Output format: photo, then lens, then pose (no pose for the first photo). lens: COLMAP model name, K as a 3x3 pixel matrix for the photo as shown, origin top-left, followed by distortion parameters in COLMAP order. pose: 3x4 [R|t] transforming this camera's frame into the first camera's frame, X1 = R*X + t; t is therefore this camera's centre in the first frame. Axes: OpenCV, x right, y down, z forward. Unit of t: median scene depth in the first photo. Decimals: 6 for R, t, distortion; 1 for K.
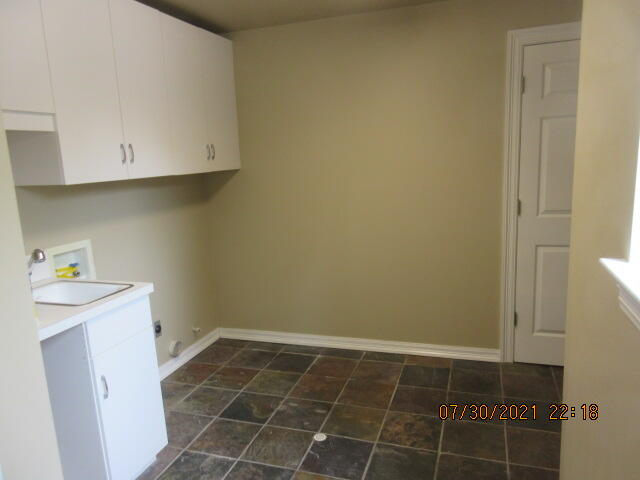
lens RADIAL K [[472.4, 0, 321.5], [0, 472.4, 239.4], [0, 0, 1]] dist [0.000091, 0.009665]
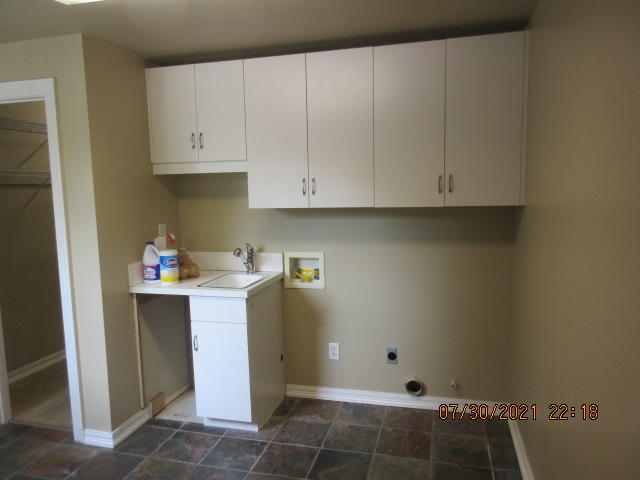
lens RADIAL K [[472.4, 0, 321.4], [0, 472.4, 243.1], [0, 0, 1]] dist [0.000091, 0.009665]
pose [[0.074955, 0.157451, -0.984678, 0.611151], [-0.162014, 0.976259, 0.143772, -0.170472], [0.983938, 0.148755, 0.098685, 0.728445]]
